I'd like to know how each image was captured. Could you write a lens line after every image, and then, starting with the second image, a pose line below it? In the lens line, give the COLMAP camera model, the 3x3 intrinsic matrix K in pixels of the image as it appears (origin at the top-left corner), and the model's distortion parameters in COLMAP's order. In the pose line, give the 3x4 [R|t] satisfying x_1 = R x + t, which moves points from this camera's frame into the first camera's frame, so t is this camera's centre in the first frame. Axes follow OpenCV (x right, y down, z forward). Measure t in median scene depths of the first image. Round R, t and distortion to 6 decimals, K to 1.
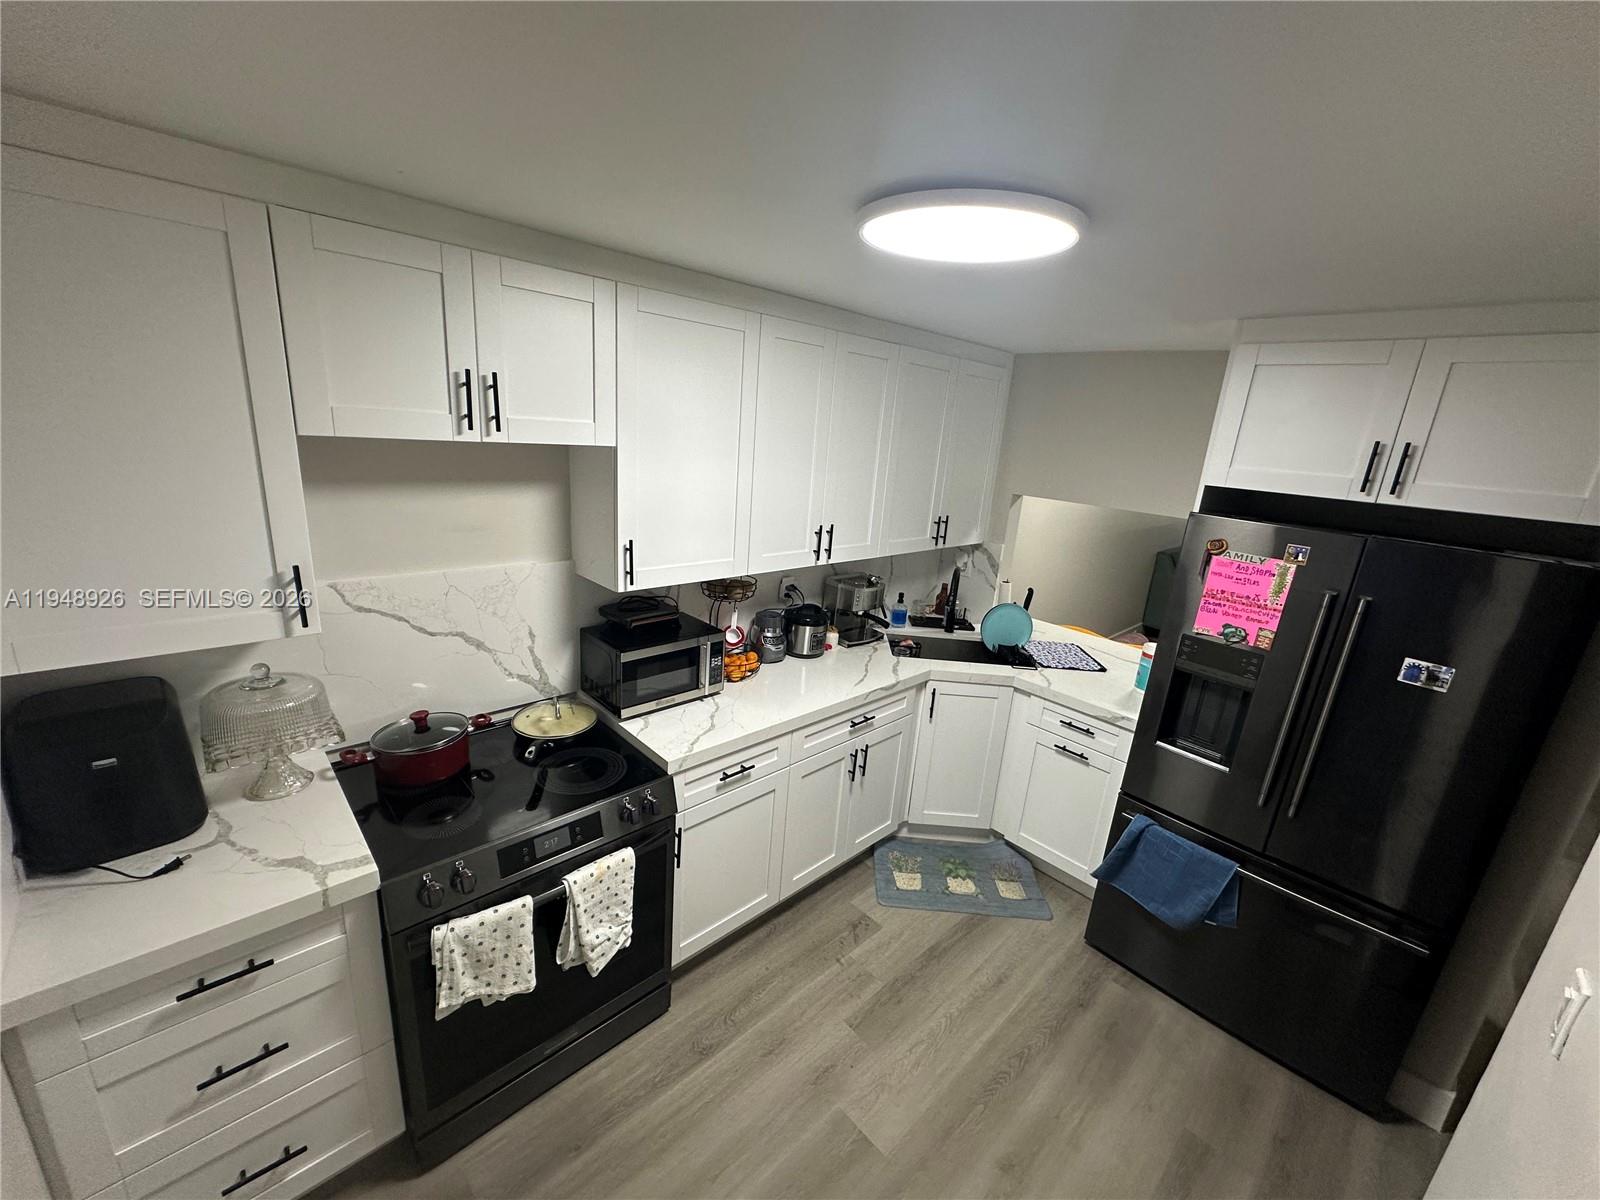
lens RADIAL K [[636.3, 0, 799.1], [0, 636.3, 601.7], [0, 0, 1]] dist [-0.001824, 0.000482]
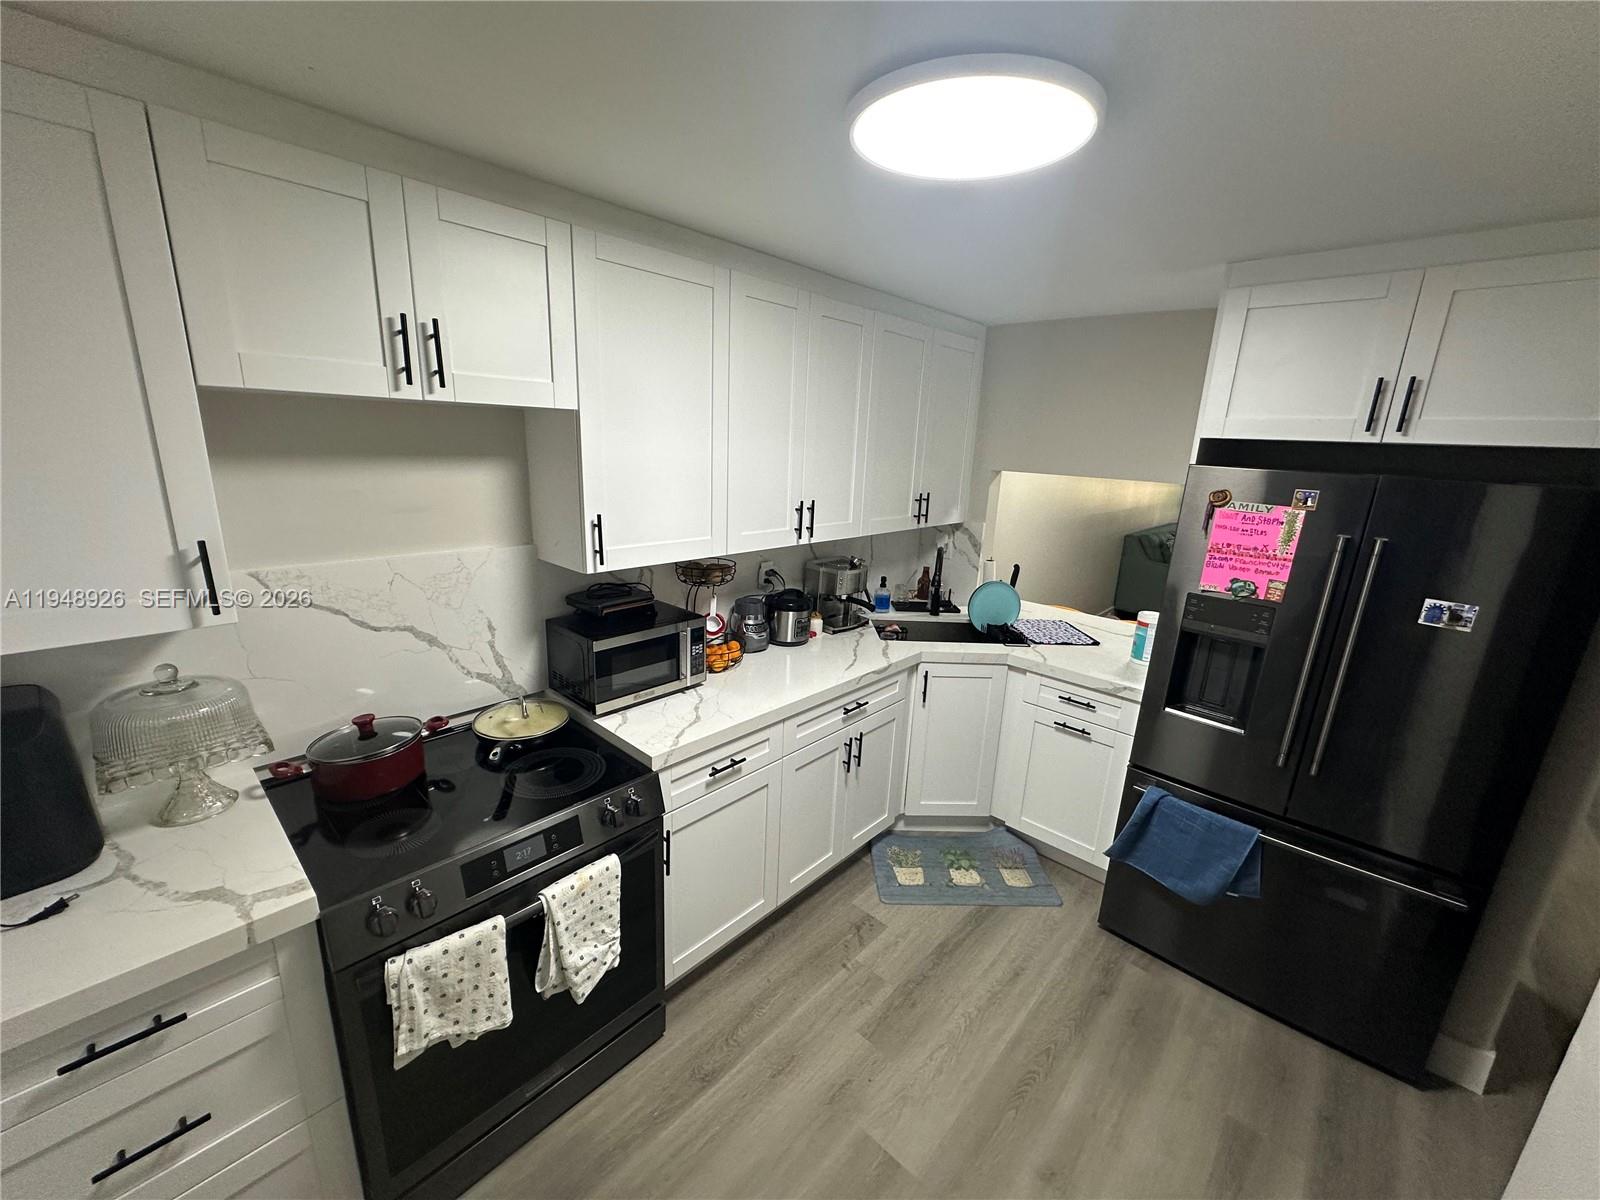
lens RADIAL K [[636.3, 0, 799.1], [0, 636.3, 601.3], [0, 0, 1]] dist [-0.001824, 0.000482]
pose [[0.997379, -0.047698, 0.054412, -0.036531], [0.048538, 0.998720, -0.014214, 0.054175], [-0.053664, 0.016818, 0.998417, 0.085388]]
